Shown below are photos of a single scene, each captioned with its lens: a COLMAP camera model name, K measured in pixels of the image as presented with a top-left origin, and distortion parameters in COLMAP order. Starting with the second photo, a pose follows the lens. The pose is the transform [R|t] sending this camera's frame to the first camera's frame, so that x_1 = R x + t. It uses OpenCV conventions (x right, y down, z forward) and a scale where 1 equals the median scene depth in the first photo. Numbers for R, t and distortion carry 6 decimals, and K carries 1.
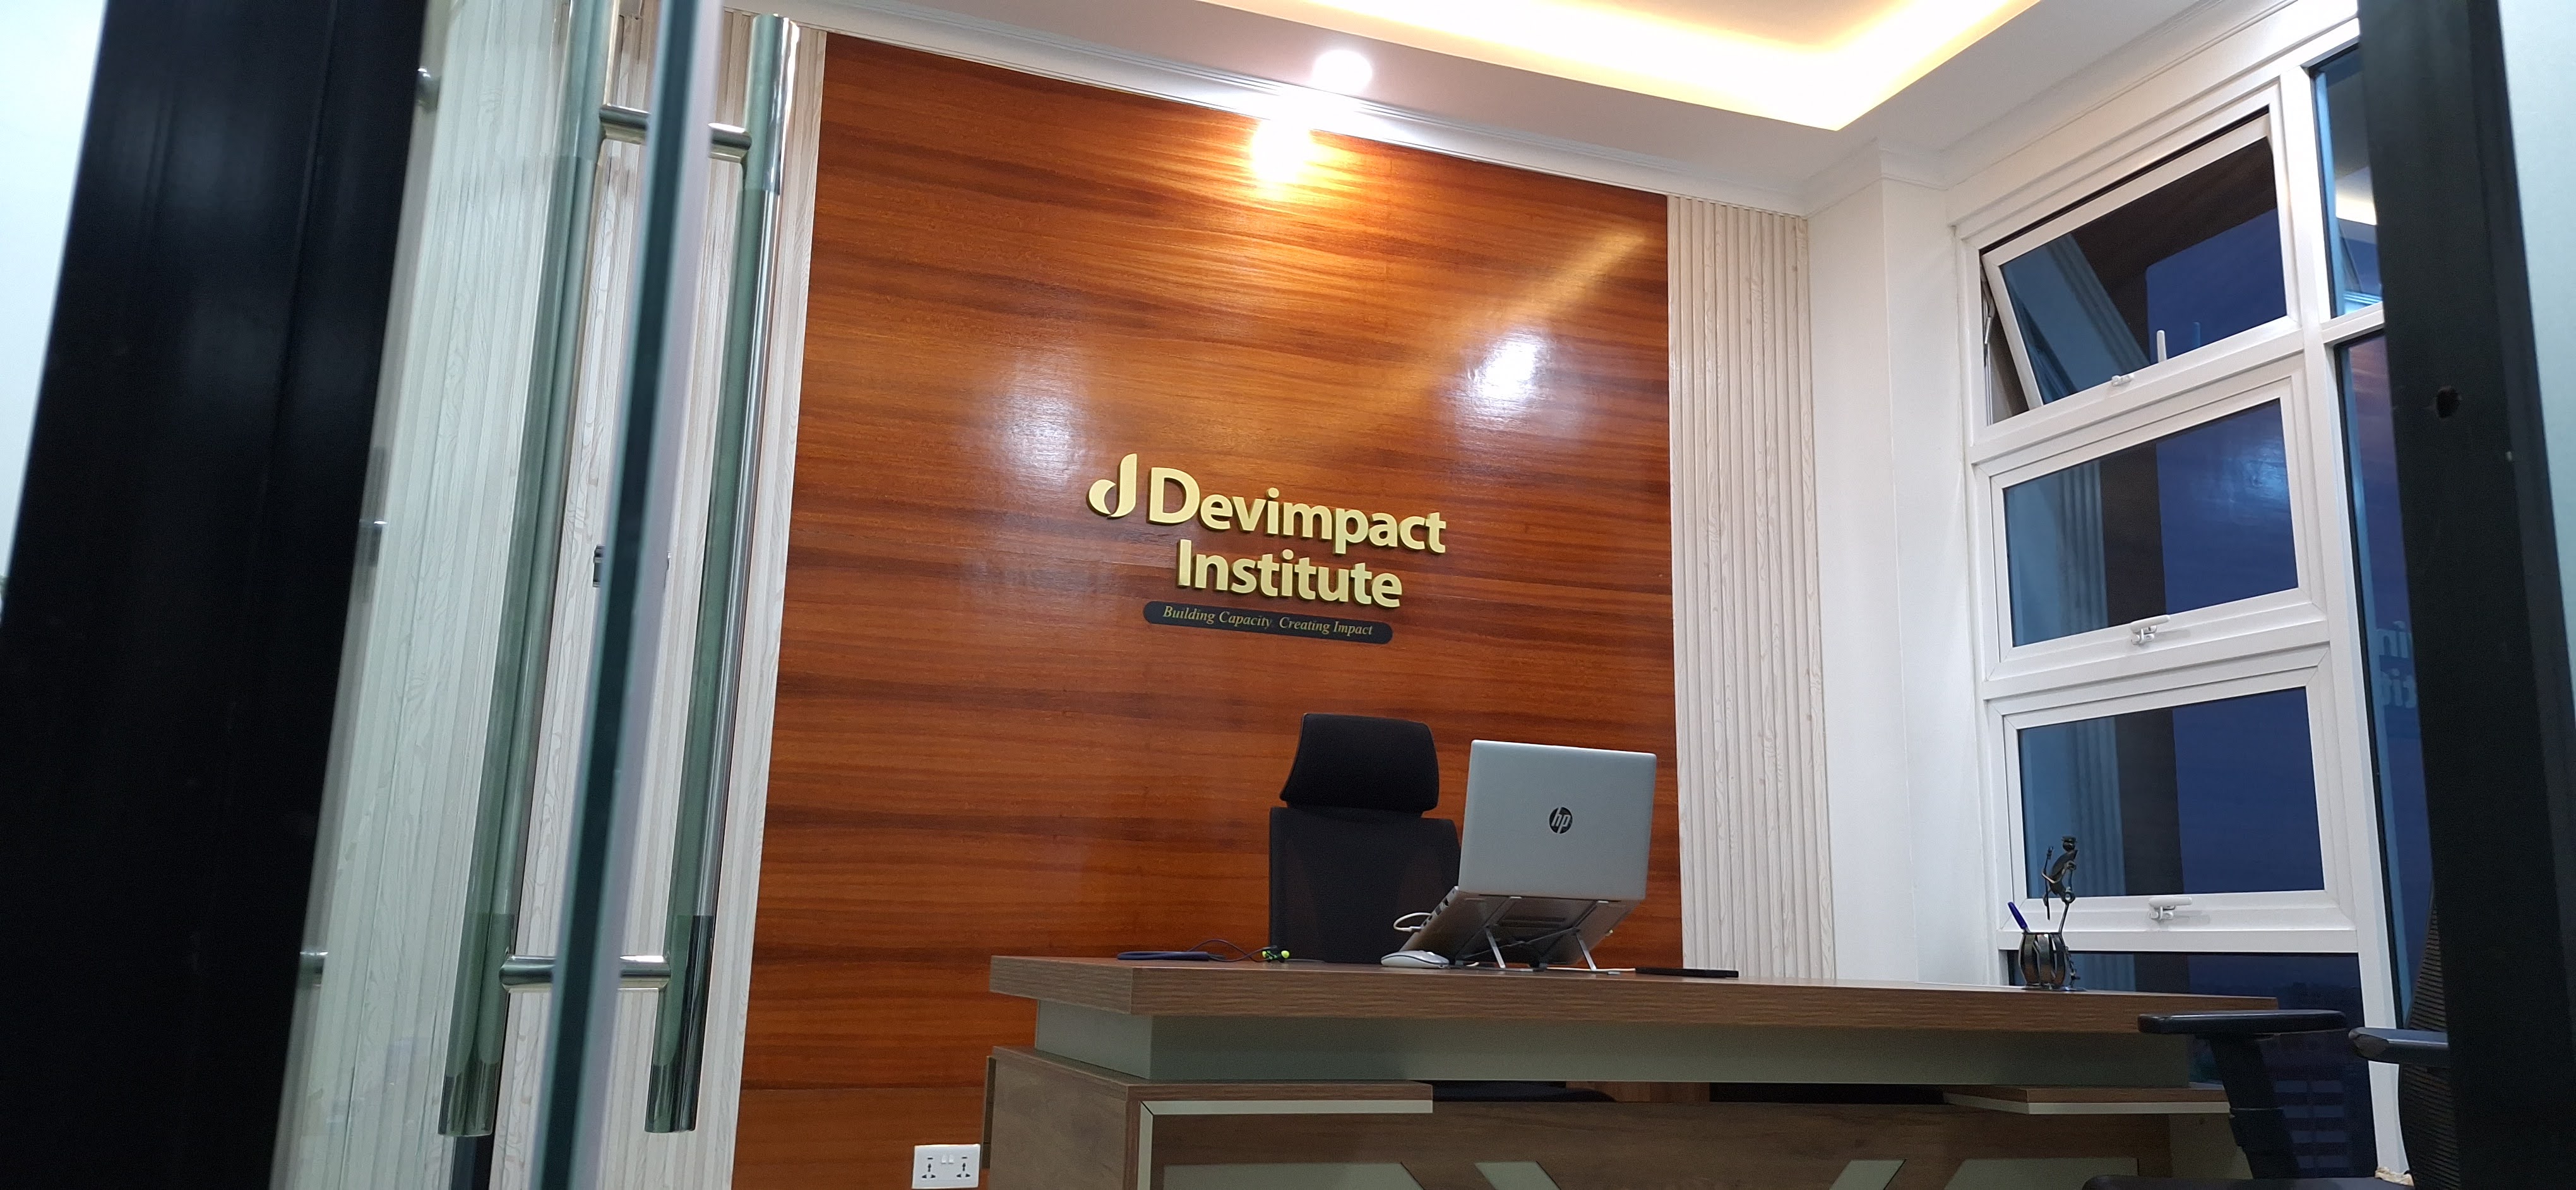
lens RADIAL K [[1796.2, 0, 1263.8], [0, 1796.2, 581.4], [0, 0, 1]] dist [0.089775, -0.108577]
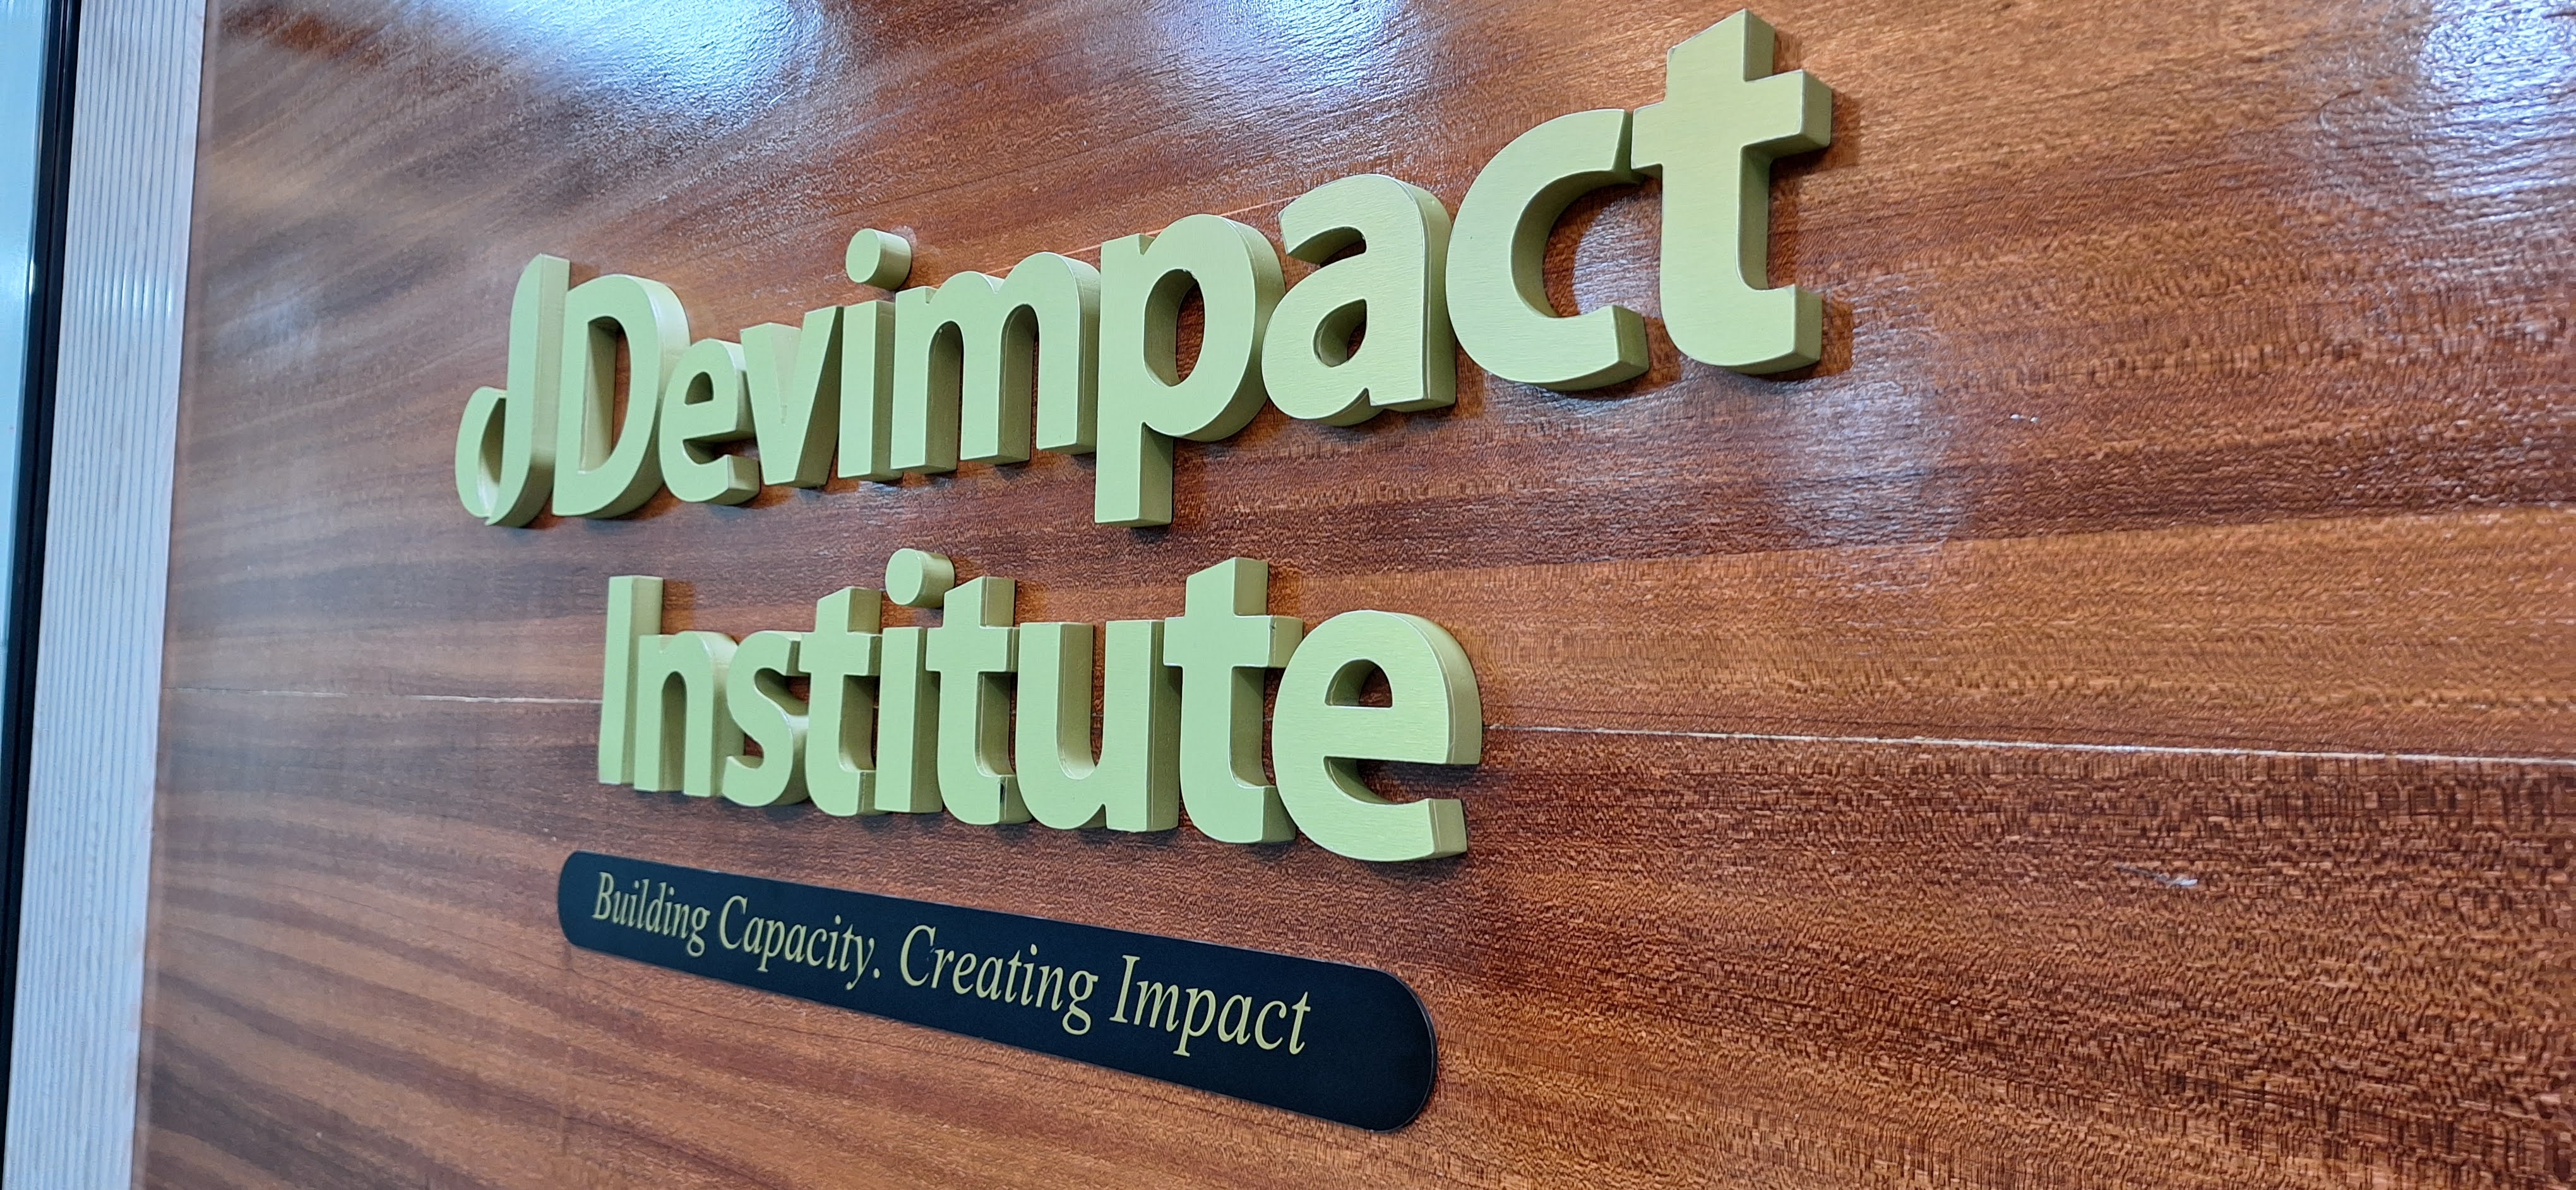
lens RADIAL K [[1796.2, 0, 1268.8], [0, 1796.2, 578.4], [0, 0, 1]] dist [0.089775, -0.108577]
pose [[0.438810, -0.088476, -0.894213, 0.192753], [0.160464, 0.986861, -0.018900, -0.005280], [0.884136, -0.135195, 0.447242, 0.951246]]
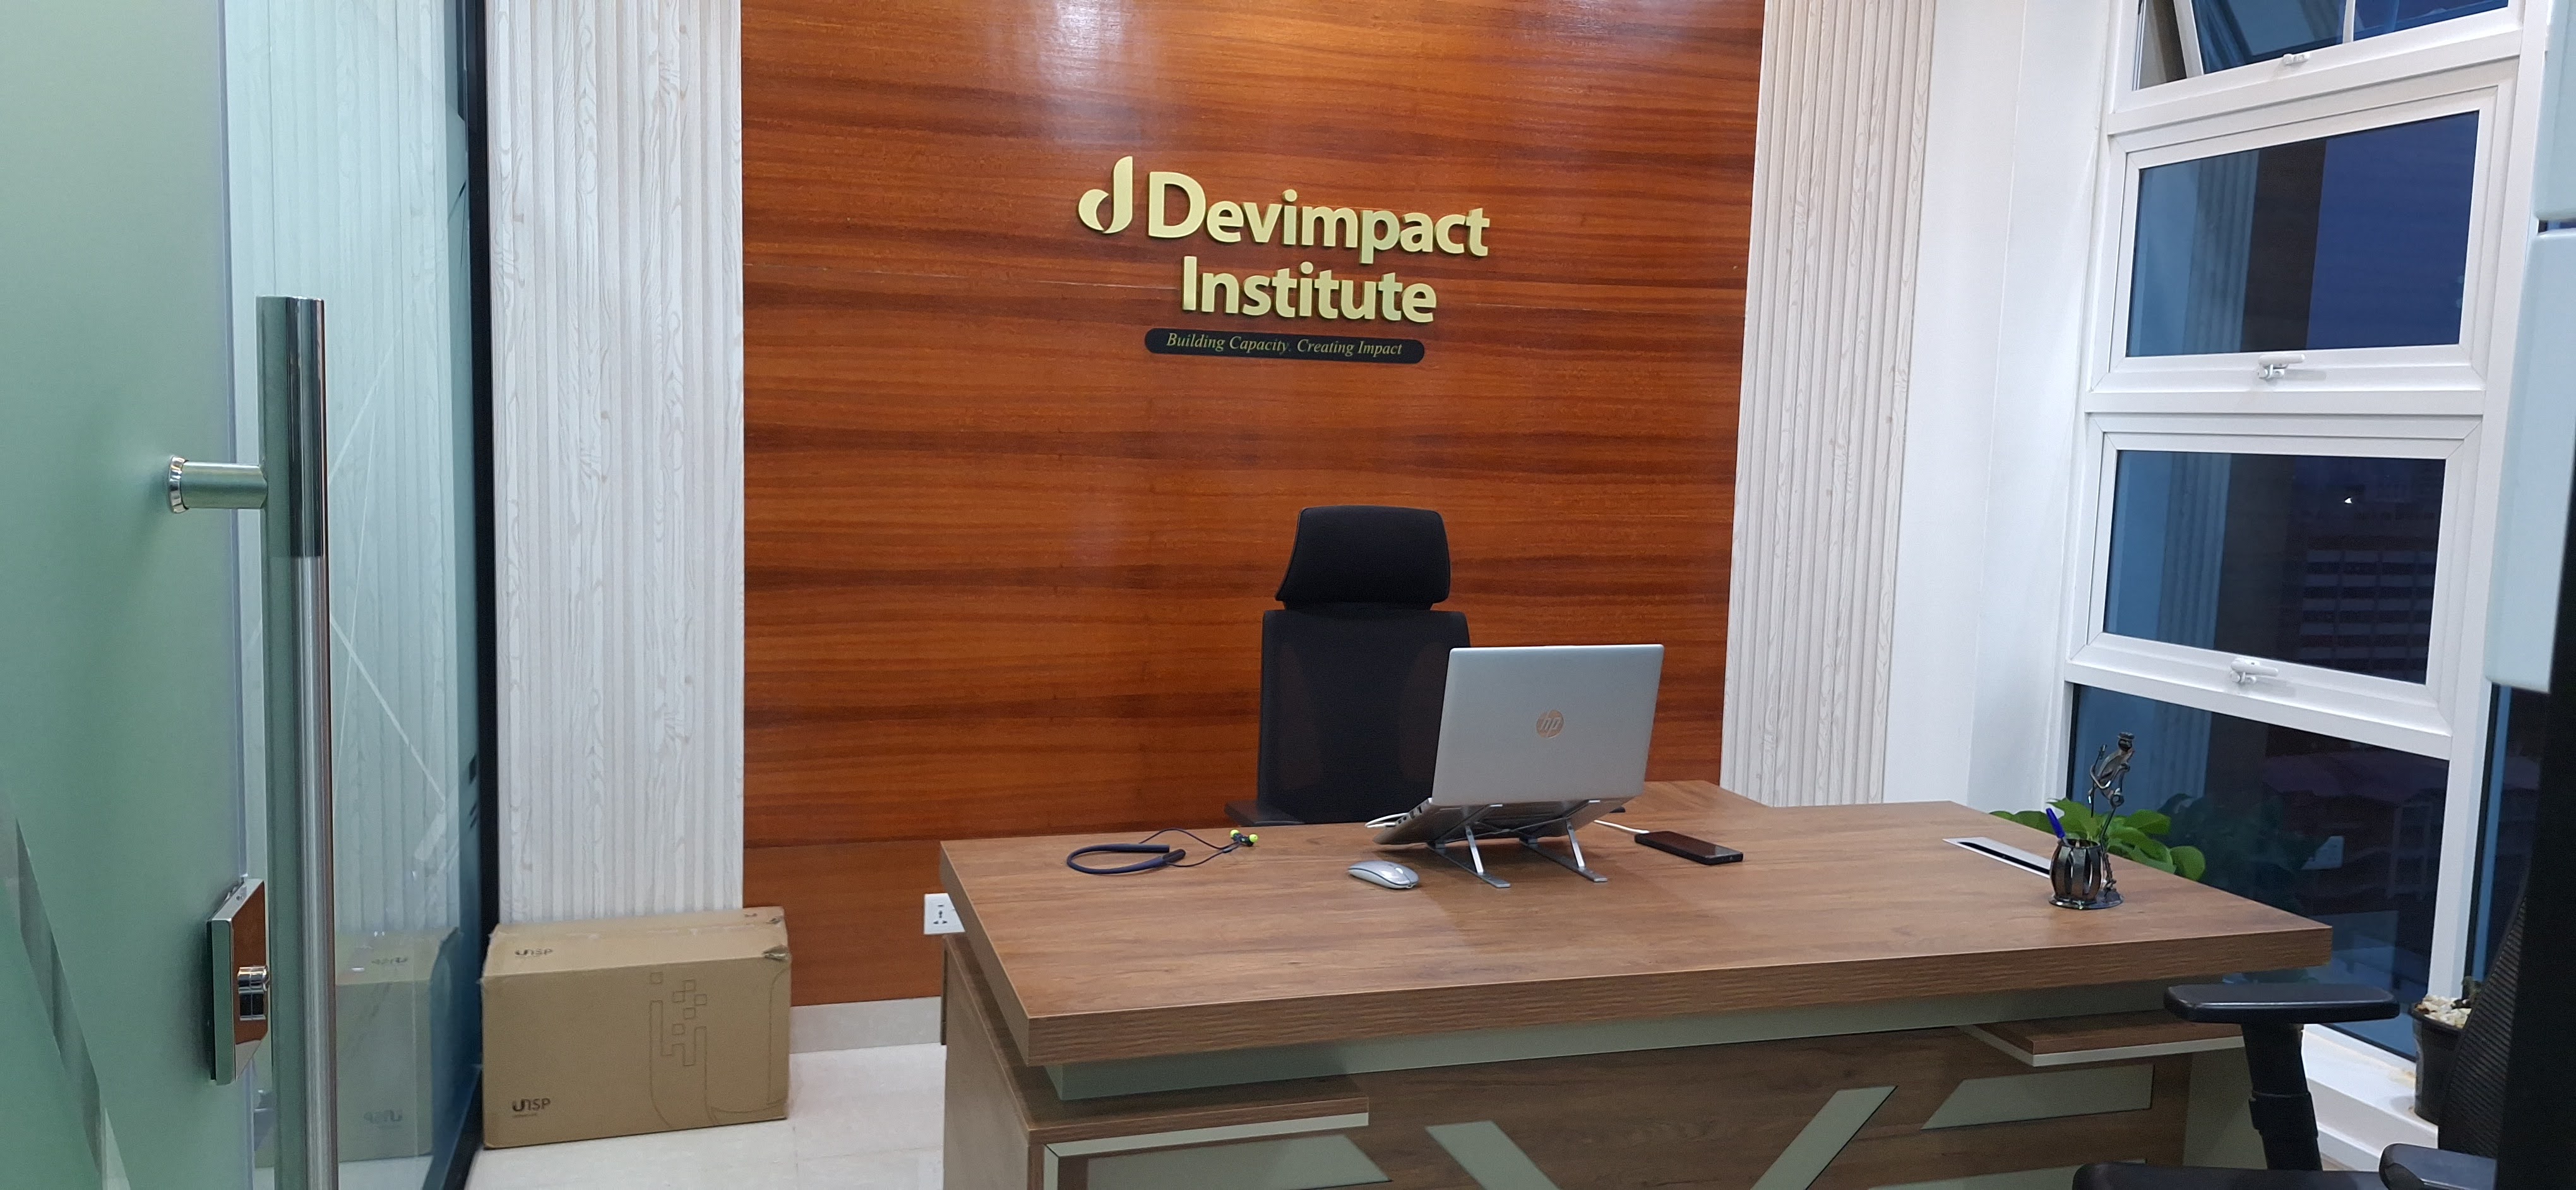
lens RADIAL K [[1796.2, 0, 1280.7], [0, 1796.2, 596.5], [0, 0, 1]] dist [0.089775, -0.108577]
pose [[0.998588, 0.008050, -0.052503, 0.048721], [0.007974, 0.954529, 0.298011, -0.126045], [0.052514, -0.298009, 0.953118, 0.096826]]
